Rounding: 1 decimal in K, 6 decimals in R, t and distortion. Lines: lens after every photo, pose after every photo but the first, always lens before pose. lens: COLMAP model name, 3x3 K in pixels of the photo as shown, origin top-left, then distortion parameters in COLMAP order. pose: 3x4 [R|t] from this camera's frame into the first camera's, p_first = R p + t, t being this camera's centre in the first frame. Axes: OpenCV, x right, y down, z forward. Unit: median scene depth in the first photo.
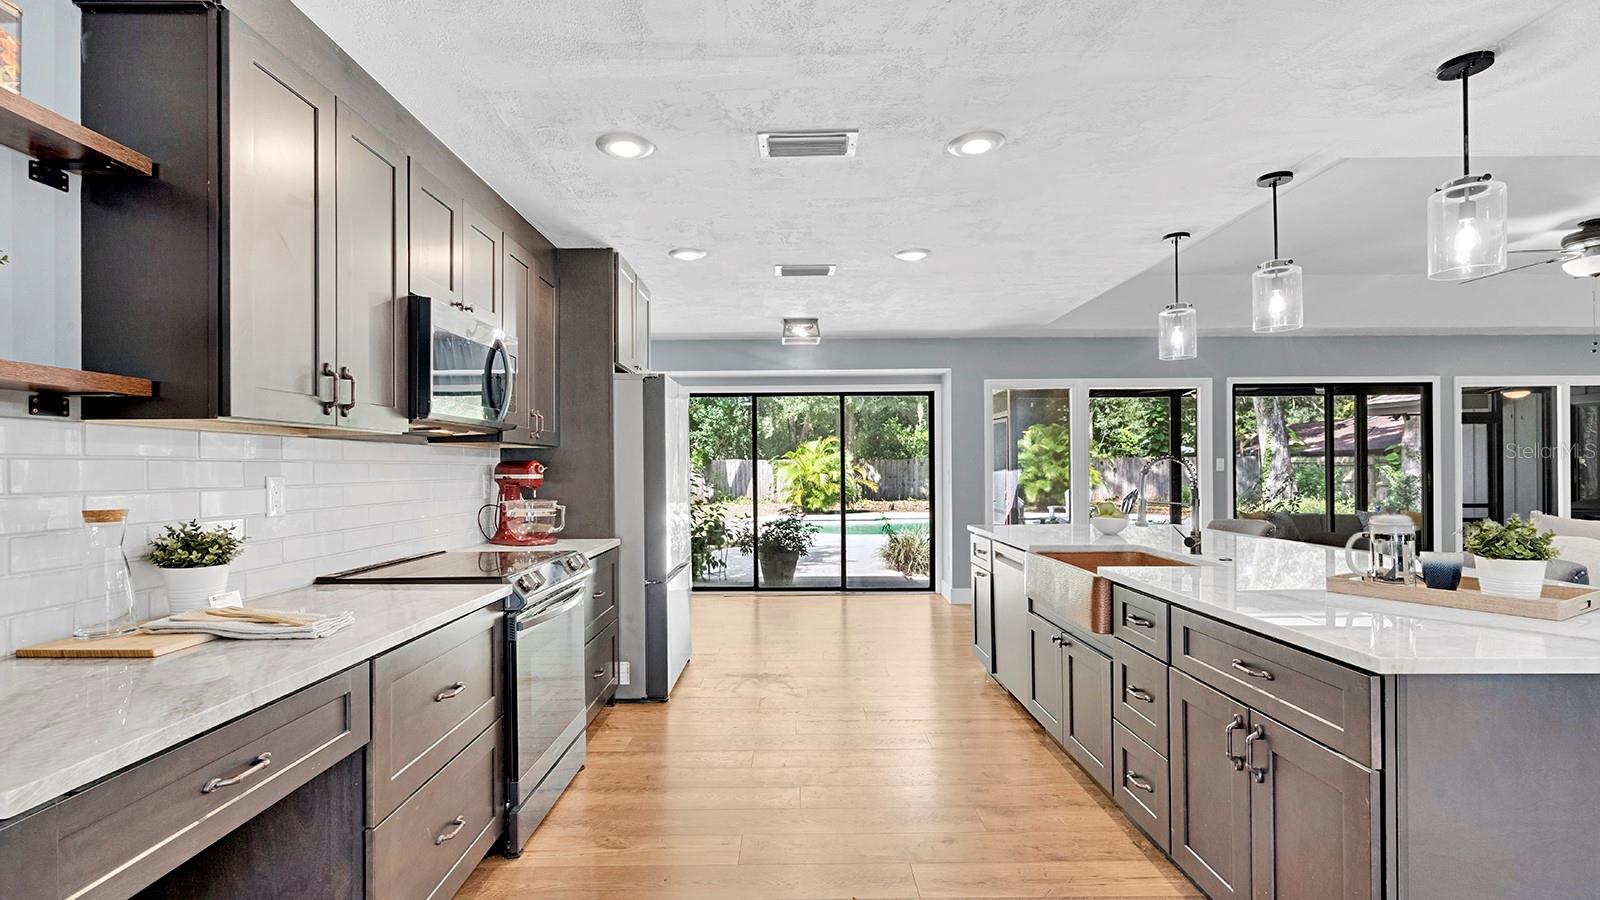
lens RADIAL K [[727.2, 0, 788.6], [0, 727.2, 455.8], [0, 0, 1]] dist [0.000883, 0.000334]
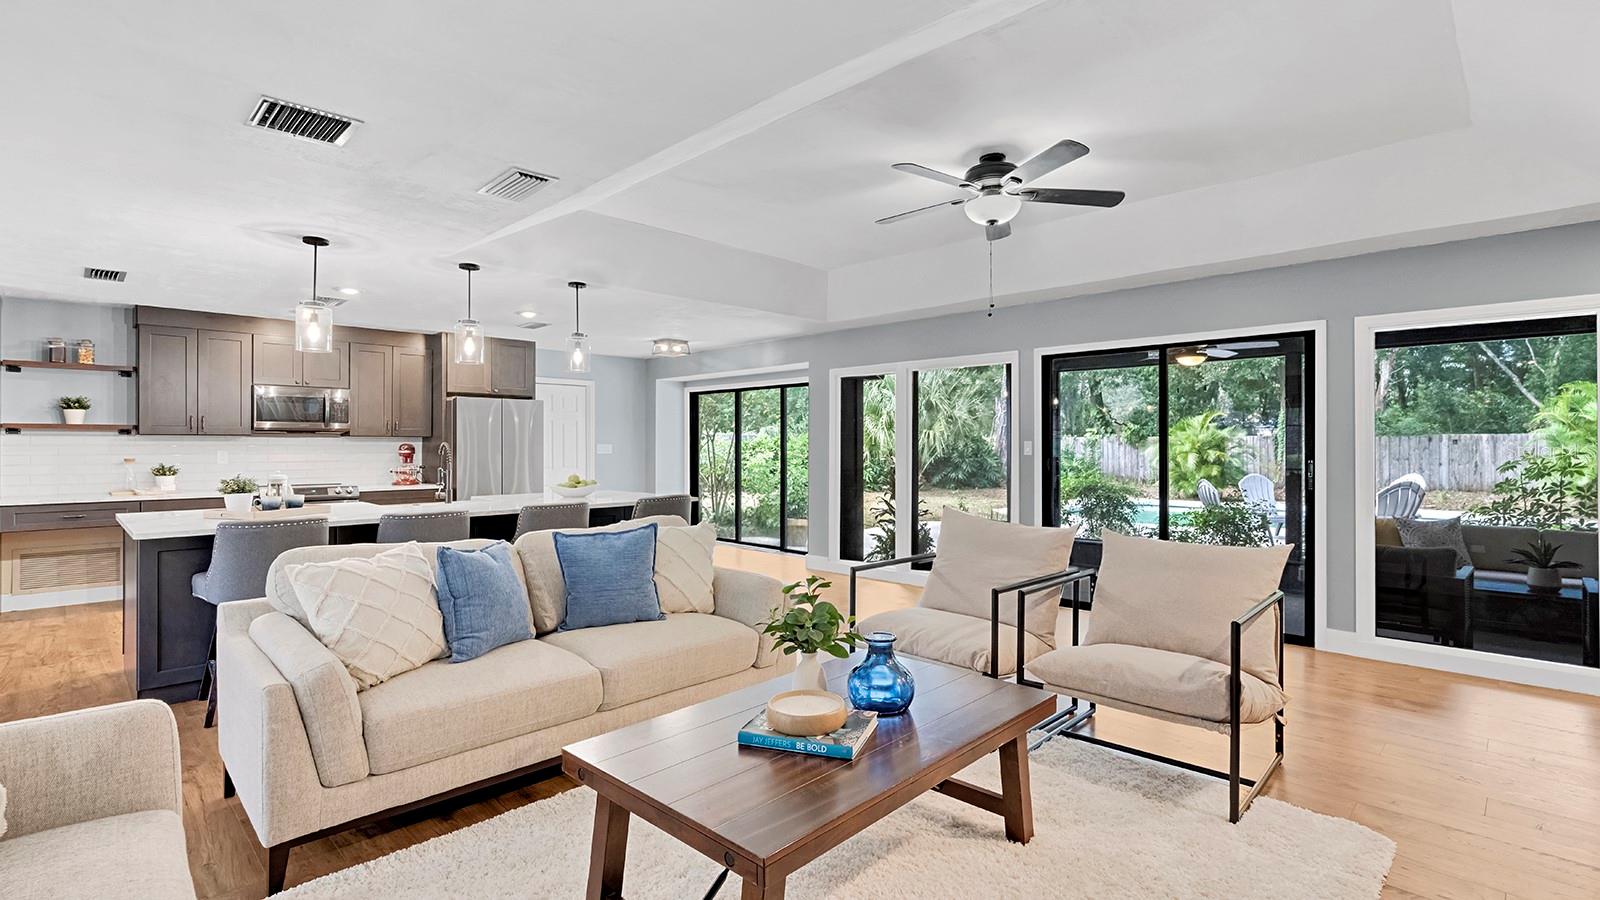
lens RADIAL K [[725.2, 0, 800.3], [0, 725.2, 439.0], [0, 0, 1]] dist [0.001240, 0.000166]
pose [[0.700710, 0.002485, -0.713442, 1.779791], [0.006377, 0.999932, 0.009746, -0.019220], [0.713418, -0.011379, 0.700647, 0.341897]]
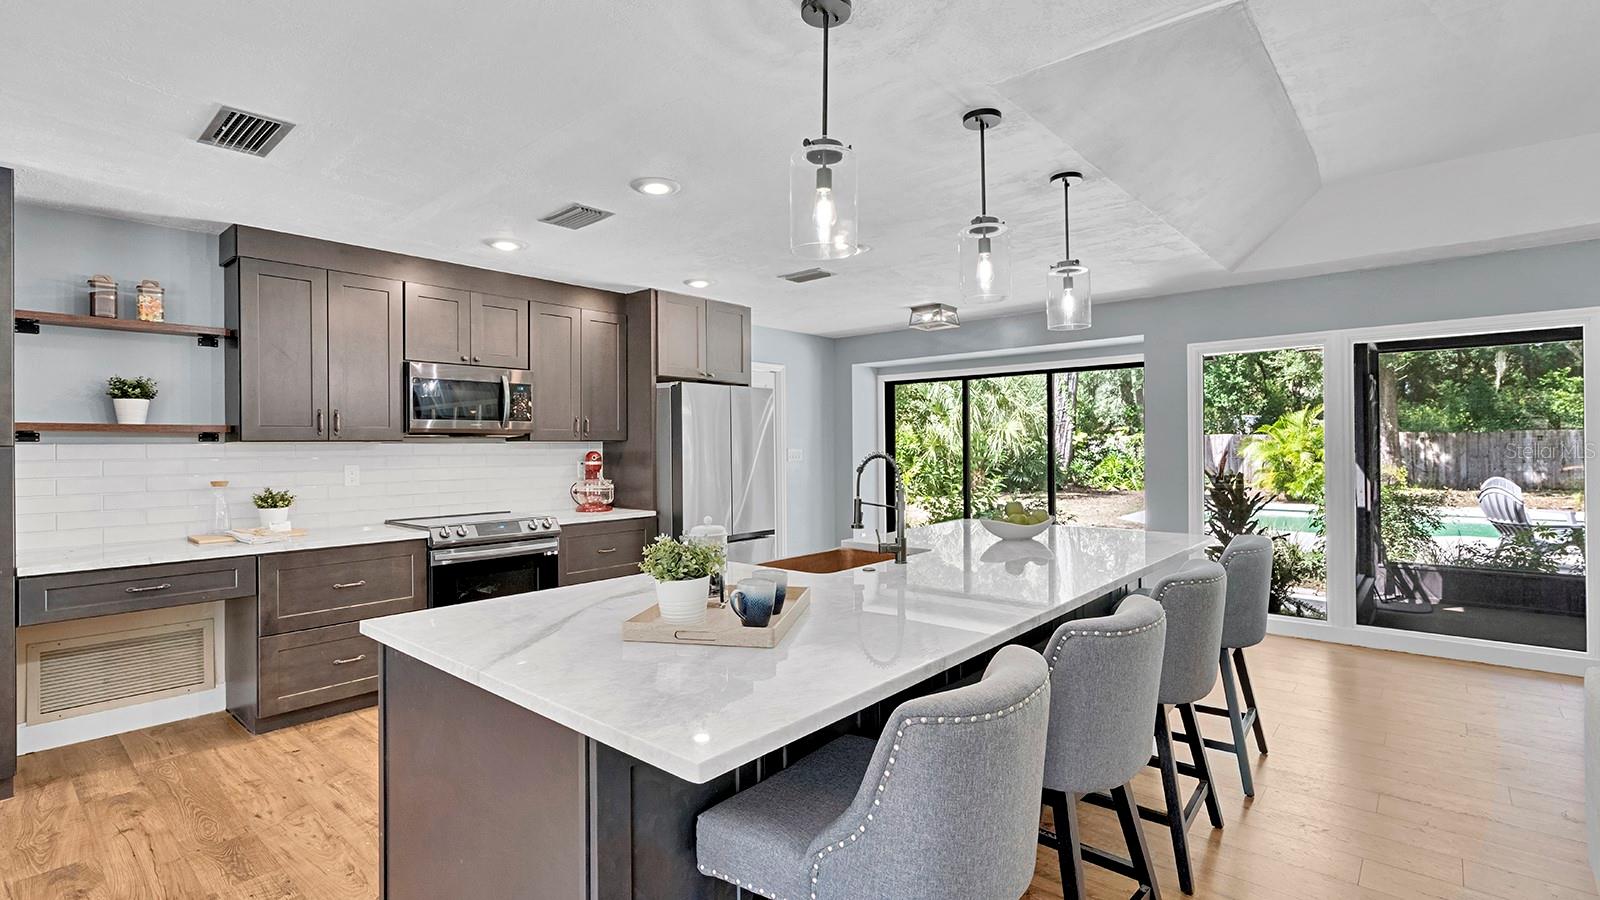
lens RADIAL K [[733.7, 0, 799.5], [0, 733.7, 436.0], [0, 0, 1]] dist [0.000694, 0.000072]
pose [[0.751334, -0.008968, -0.659861, 0.833758], [0.014834, 0.999885, 0.003302, -0.021329], [0.659755, -0.012269, 0.751381, 0.185238]]
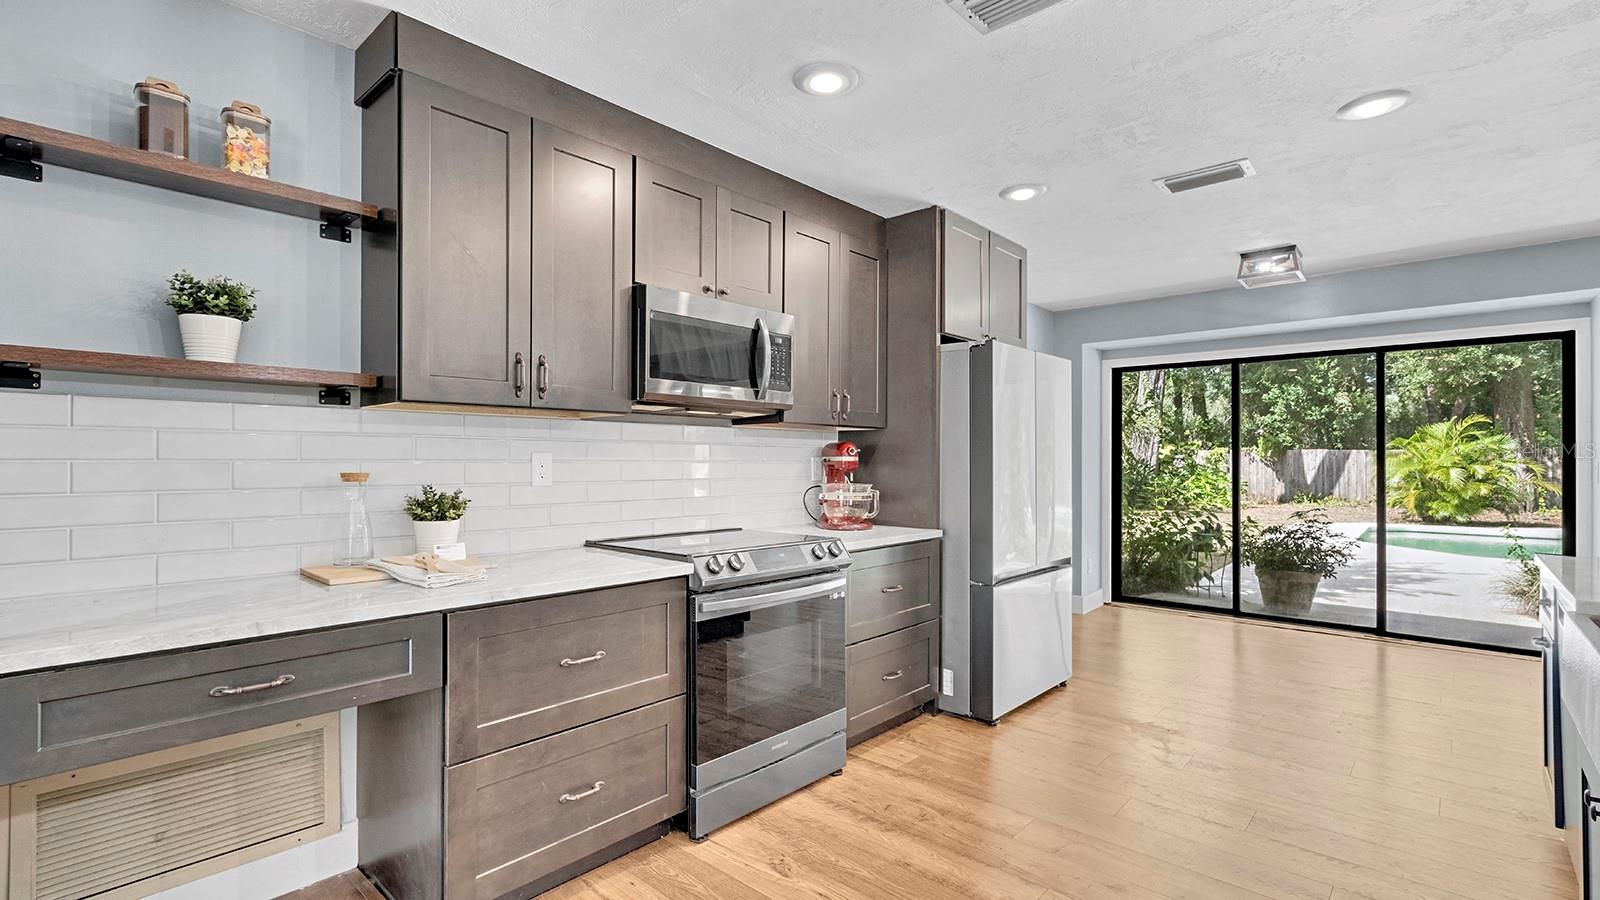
lens RADIAL K [[723.5, 0, 800.0], [0, 723.5, 450.0], [0, 0, 1]] dist [-0.001281, -0.000252]
pose [[0.742199, -0.000375, -0.670179, 0.233533], [0.003197, 0.999990, 0.002982, 0.012563], [0.670172, -0.004356, 0.742193, 0.227576]]
